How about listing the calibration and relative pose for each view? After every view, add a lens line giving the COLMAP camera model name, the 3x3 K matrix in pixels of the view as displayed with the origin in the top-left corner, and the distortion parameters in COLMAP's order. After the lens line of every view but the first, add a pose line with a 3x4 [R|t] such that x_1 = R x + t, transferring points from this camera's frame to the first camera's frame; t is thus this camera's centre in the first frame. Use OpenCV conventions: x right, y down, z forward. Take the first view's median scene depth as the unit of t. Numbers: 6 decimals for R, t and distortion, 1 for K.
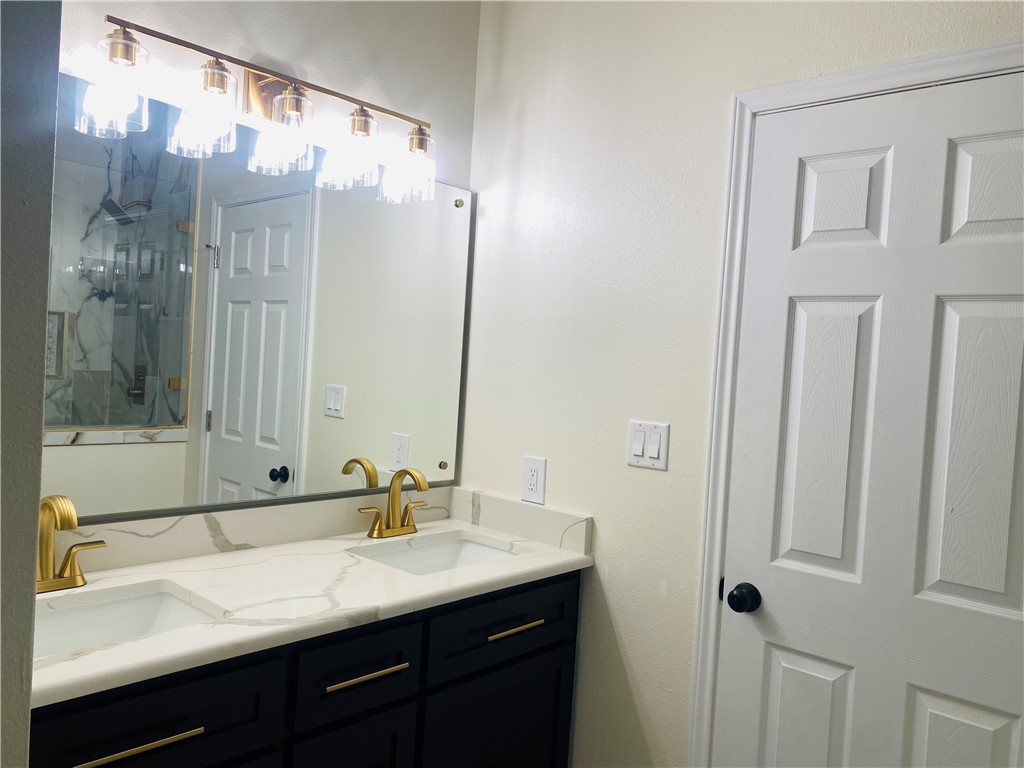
lens RADIAL K [[801.6, 0, 506.1], [0, 801.6, 392.3], [0, 0, 1]] dist [0.065832, -0.073342]
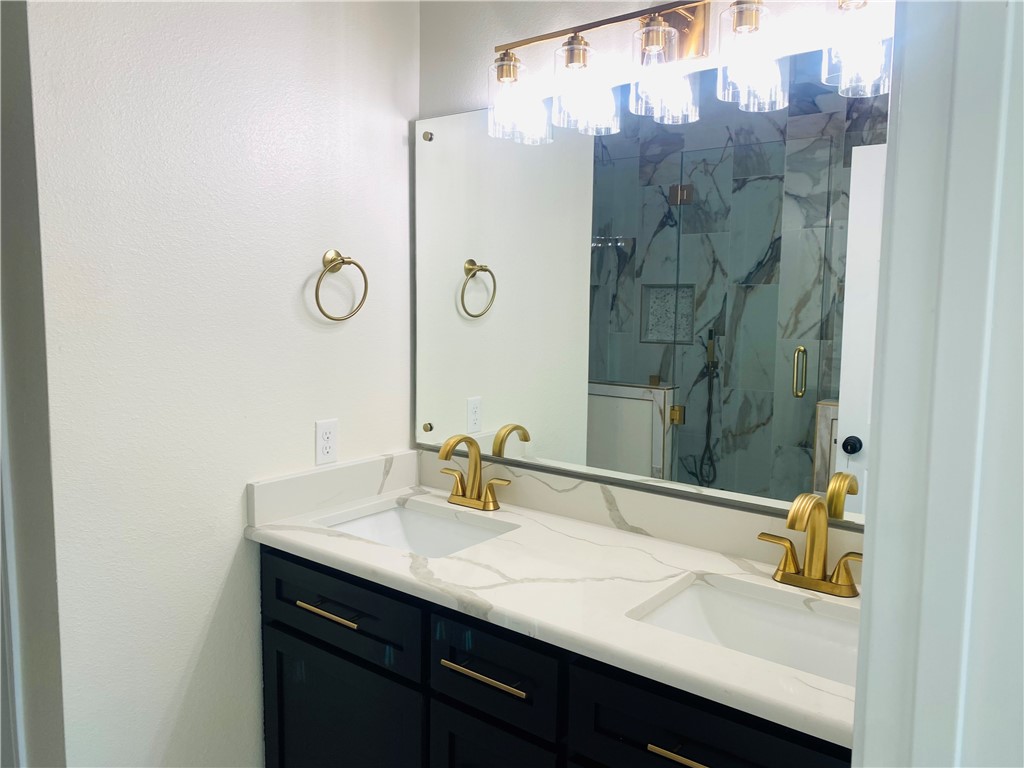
lens RADIAL K [[791.3, 0, 511.9], [0, 791.3, 376.7], [0, 0, 1]] dist [0.079567, -0.058037]
pose [[0.076884, 0.051505, -0.995709, 0.669967], [-0.046740, 0.997753, 0.048001, -0.030550], [0.995944, 0.042849, 0.079119, 0.887788]]
